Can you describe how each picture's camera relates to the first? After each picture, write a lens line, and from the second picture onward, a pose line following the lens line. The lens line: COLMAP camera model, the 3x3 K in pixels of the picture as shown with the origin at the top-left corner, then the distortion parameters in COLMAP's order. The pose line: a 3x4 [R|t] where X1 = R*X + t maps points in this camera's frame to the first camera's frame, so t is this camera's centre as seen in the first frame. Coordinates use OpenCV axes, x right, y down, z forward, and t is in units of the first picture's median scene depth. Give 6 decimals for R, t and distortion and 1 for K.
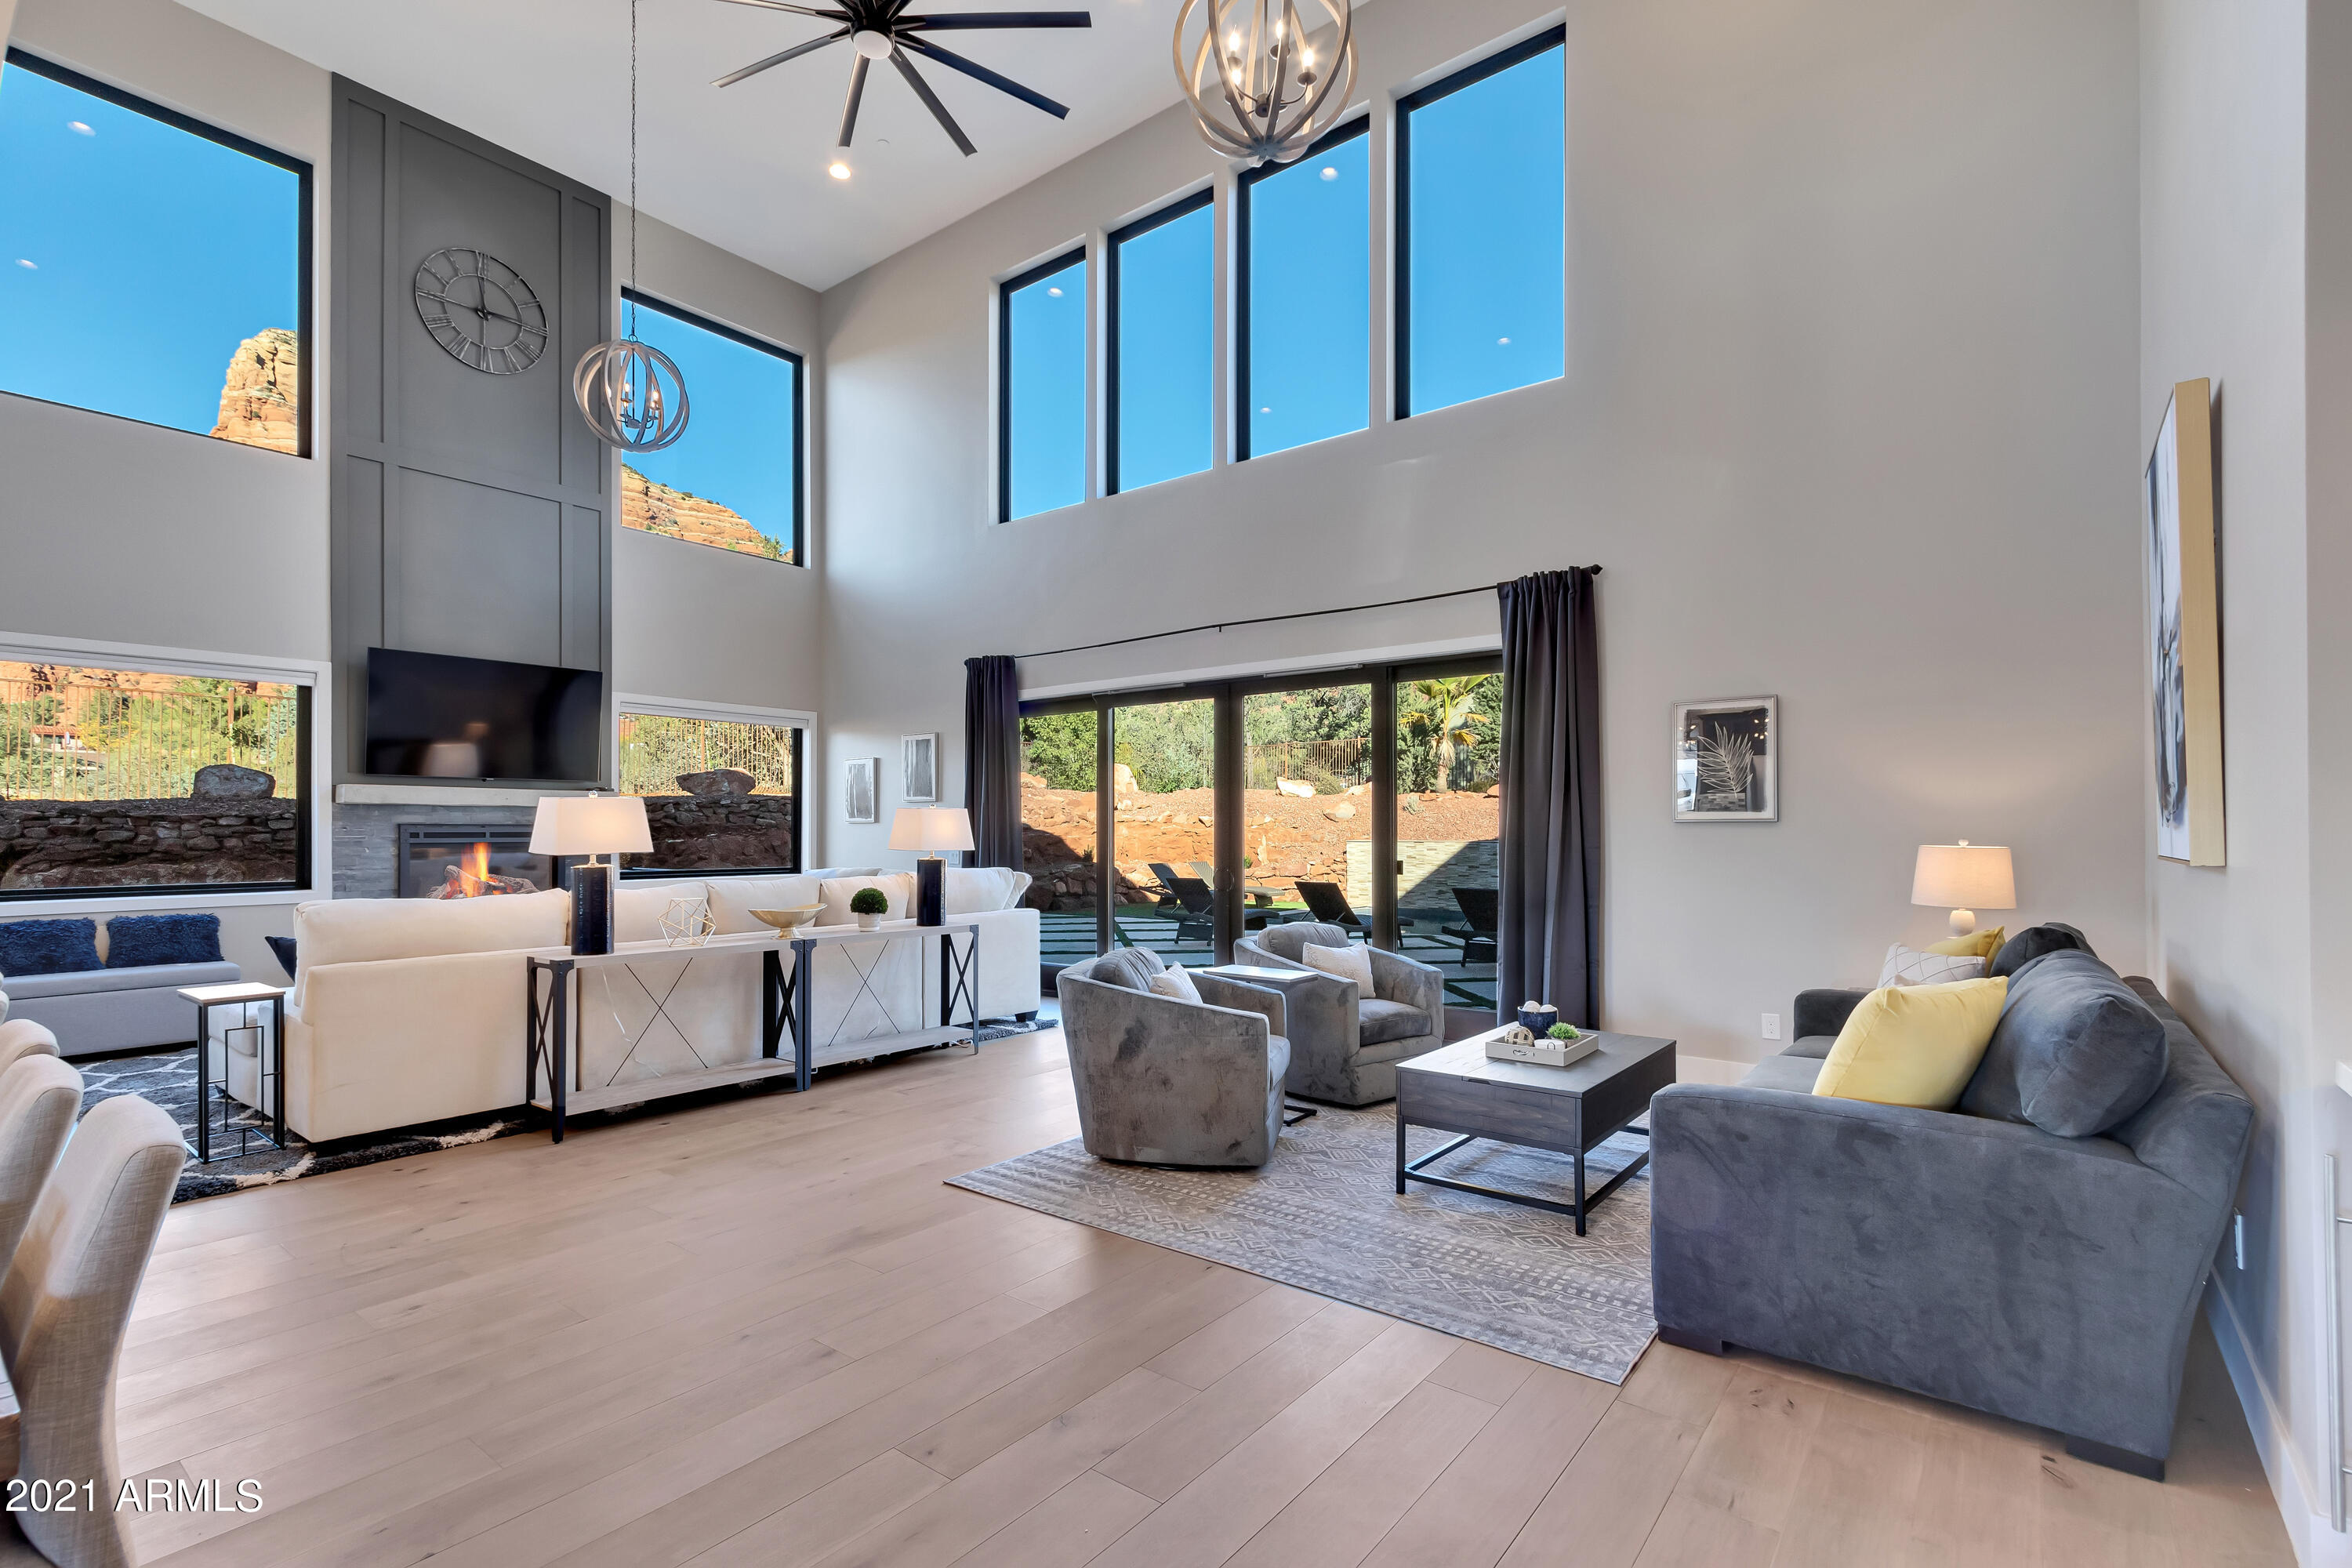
lens RADIAL K [[1087.8, 0, 1163.7], [0, 1087.8, 819.9], [0, 0, 1]] dist [0.009820, -0.000541]
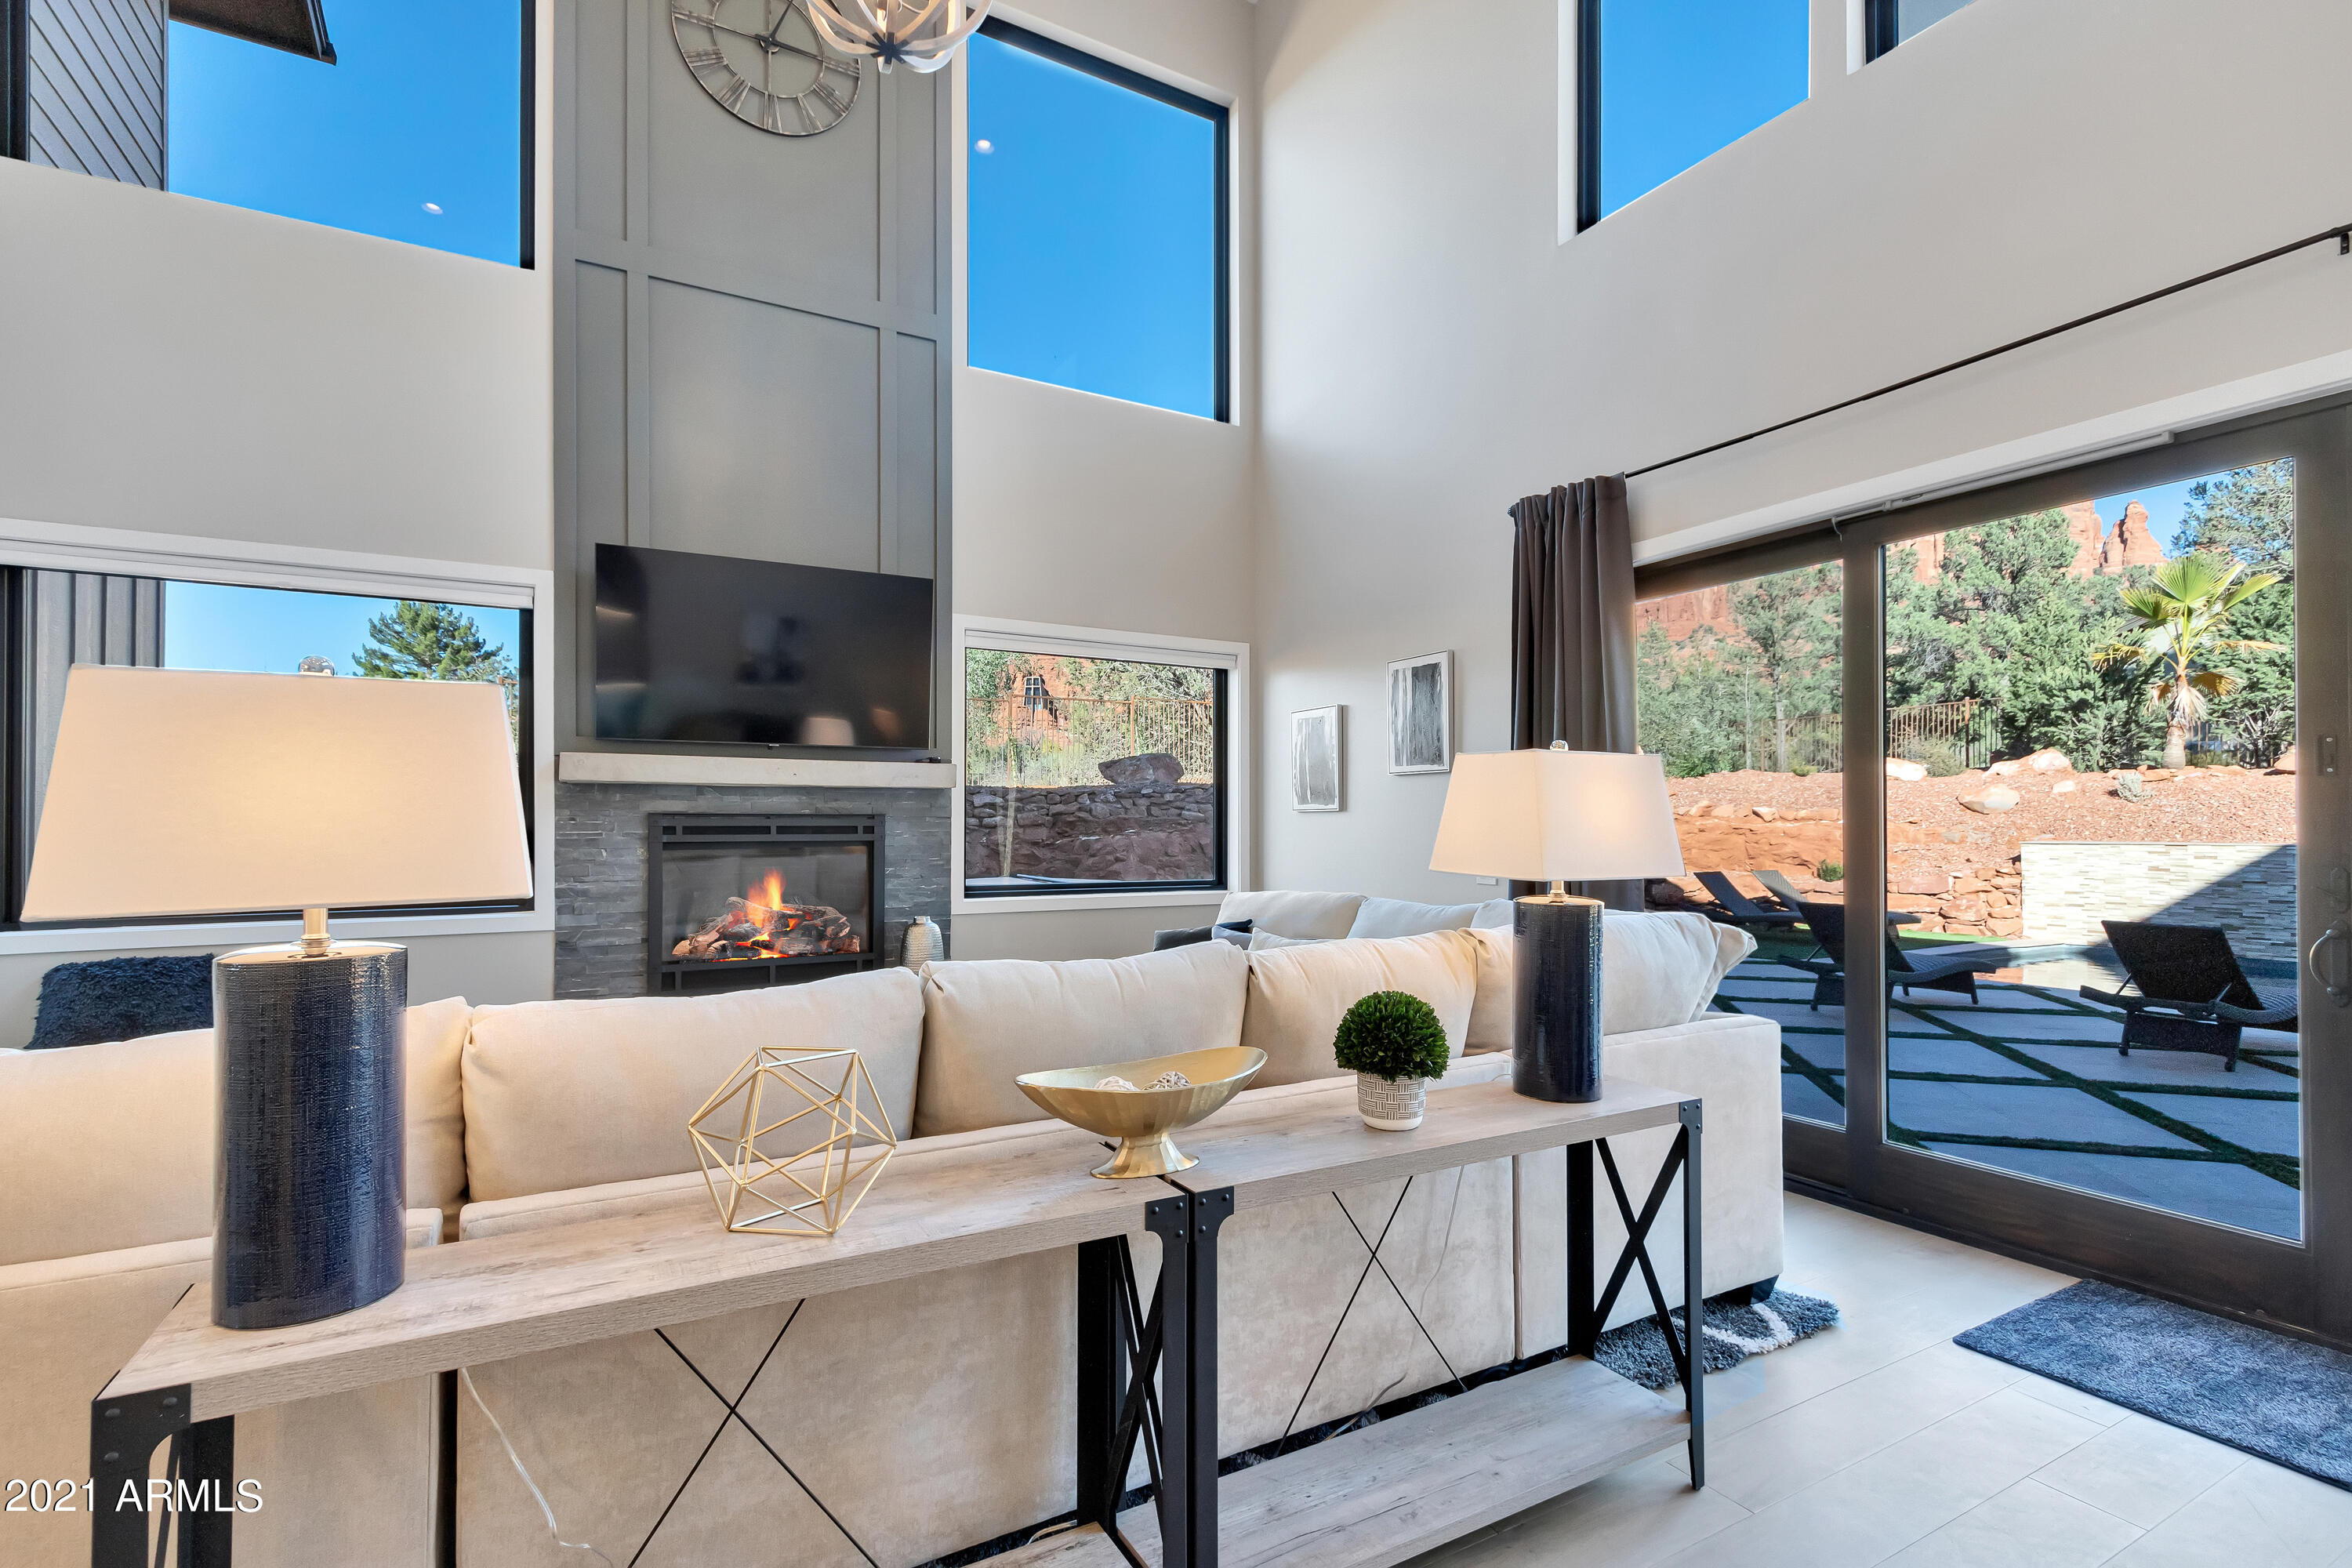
lens RADIAL K [[1070.6, 0, 1168.7], [0, 1070.6, 809.2], [0, 0, 1]] dist [0.010310, -0.000129]
pose [[0.925233, -0.005551, -0.379358, -0.166006], [0.002857, 0.999967, -0.007665, 0.007343], [0.379387, 0.006008, 0.925218, 0.535089]]
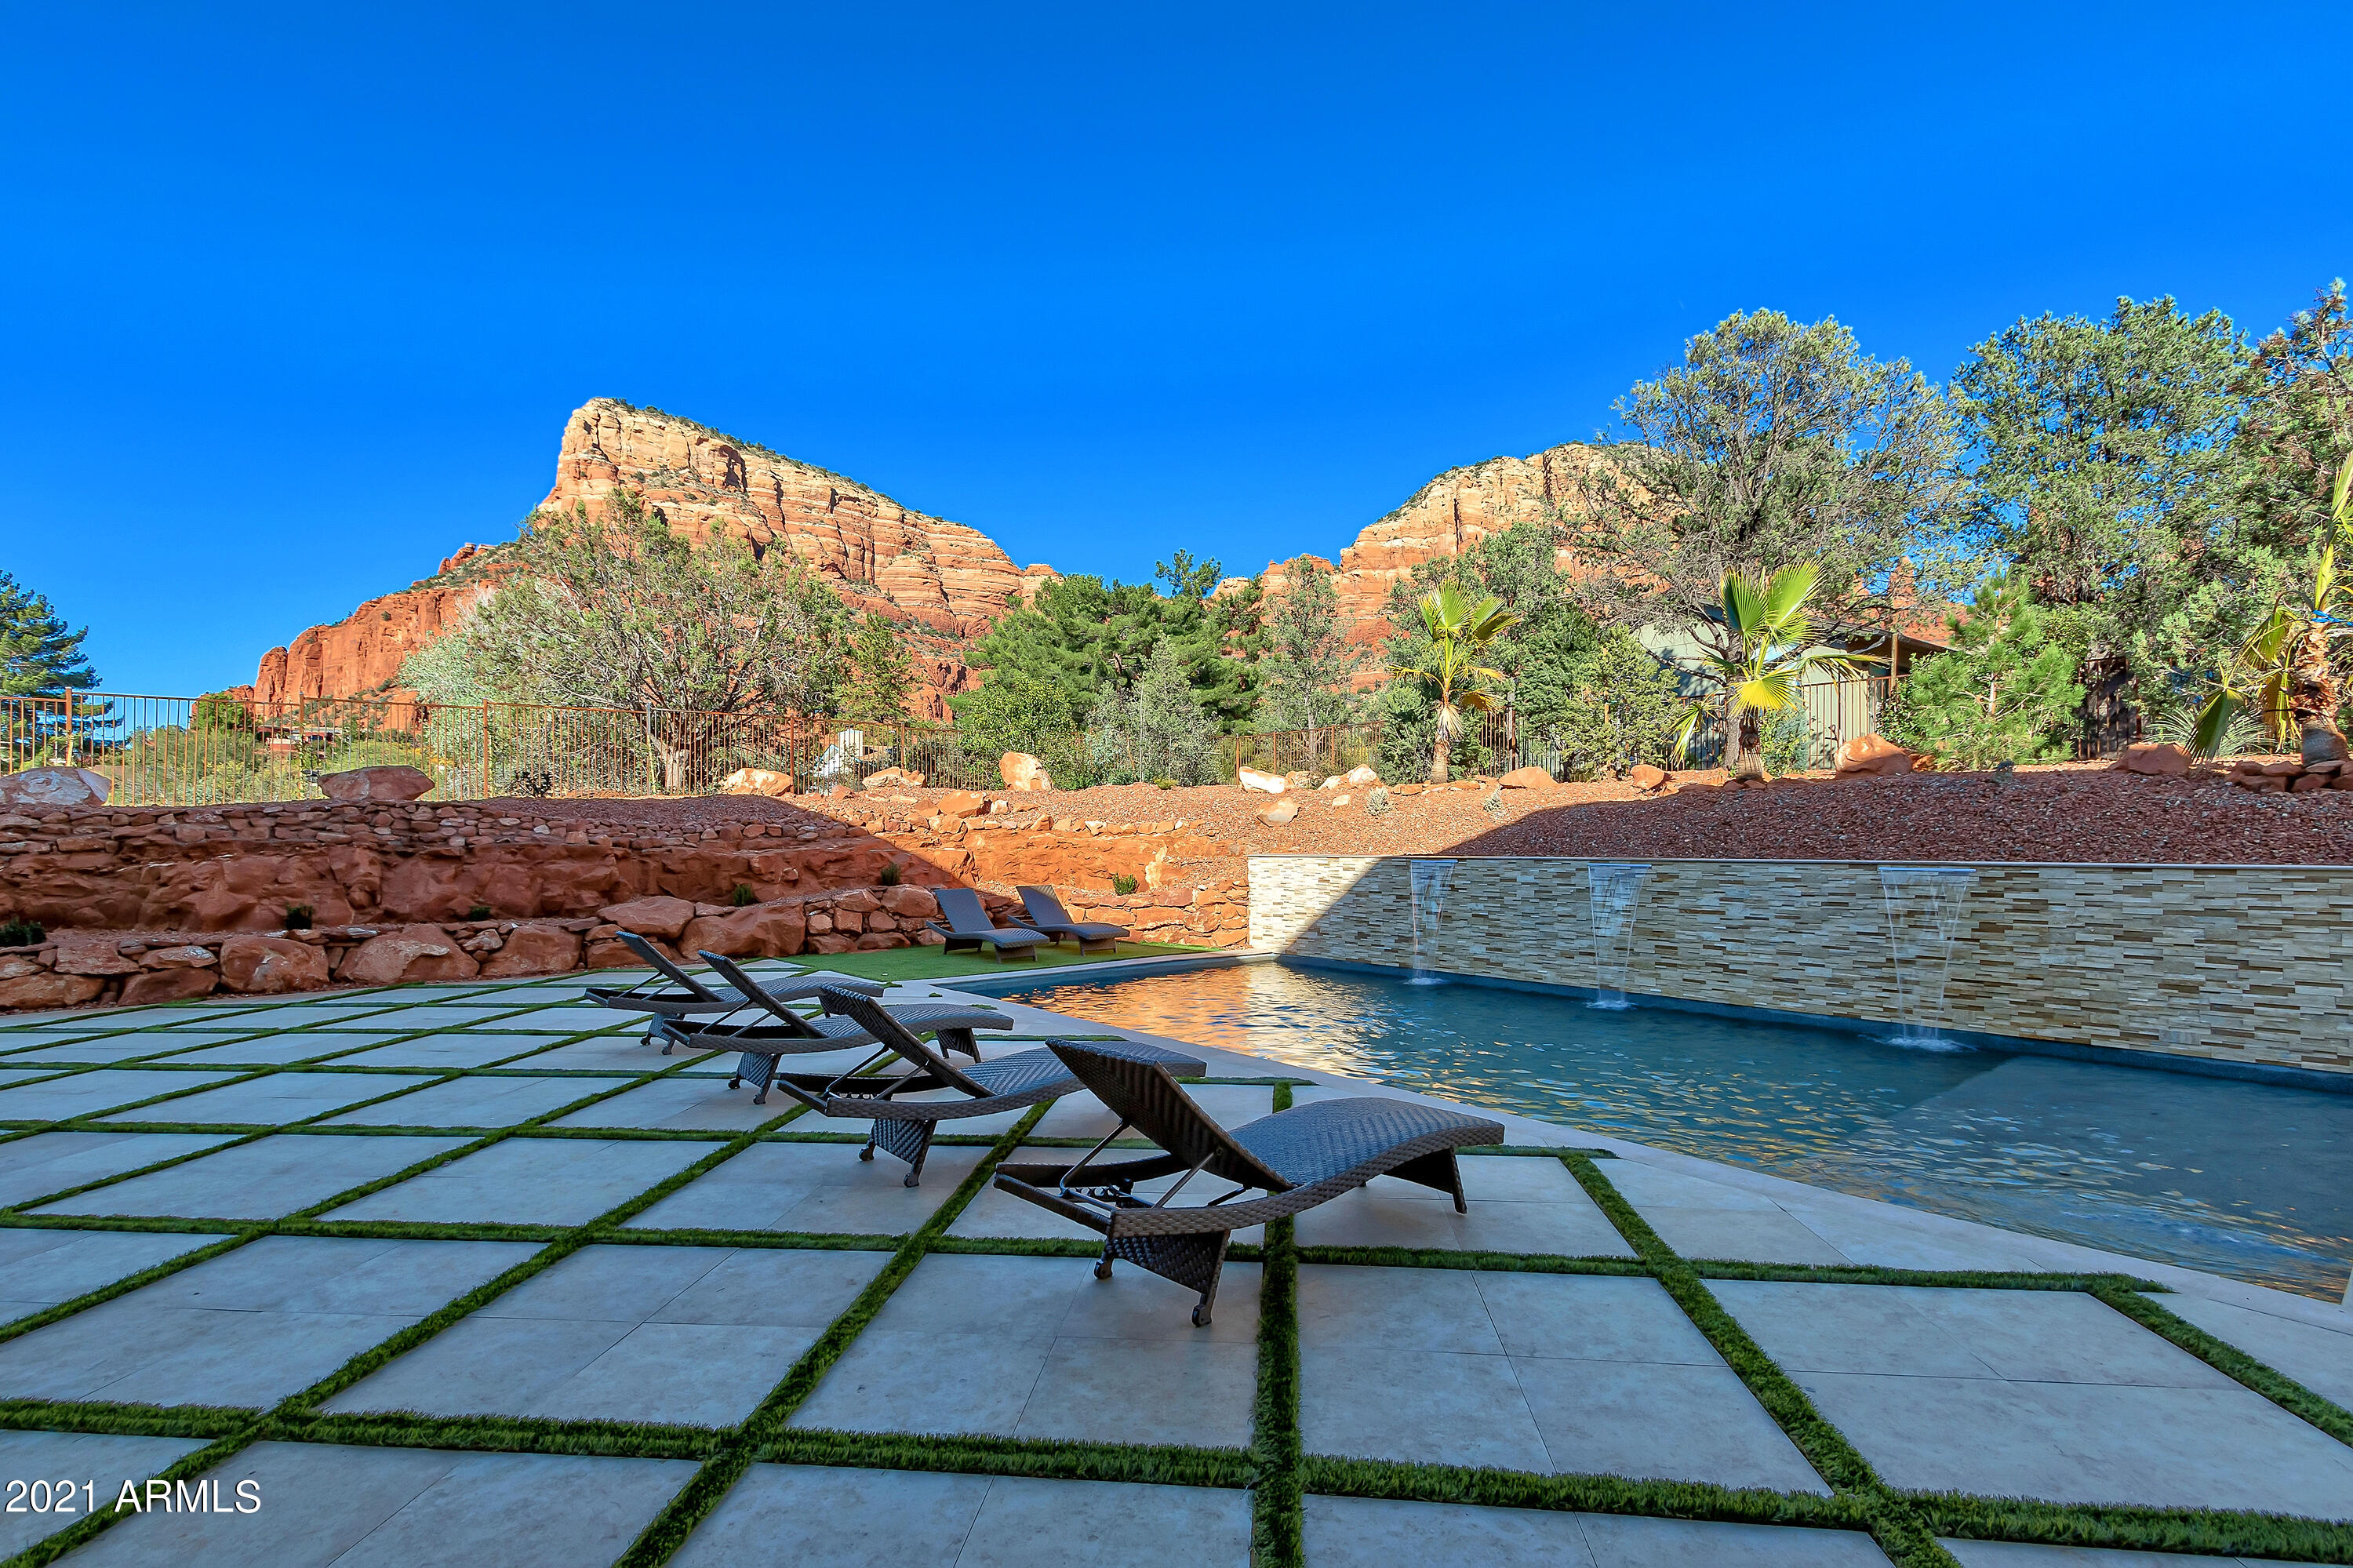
lens RADIAL K [[1094.0, 0, 1164.0], [0, 1094.0, 830.5], [0, 0, 1]] dist [0.013250, -0.000985]
pose [[0.976297, -0.008242, -0.216279, 0.704473], [0.009822, 0.999932, 0.006234, -0.002734], [0.216213, -0.008211, 0.976312, 0.850982]]
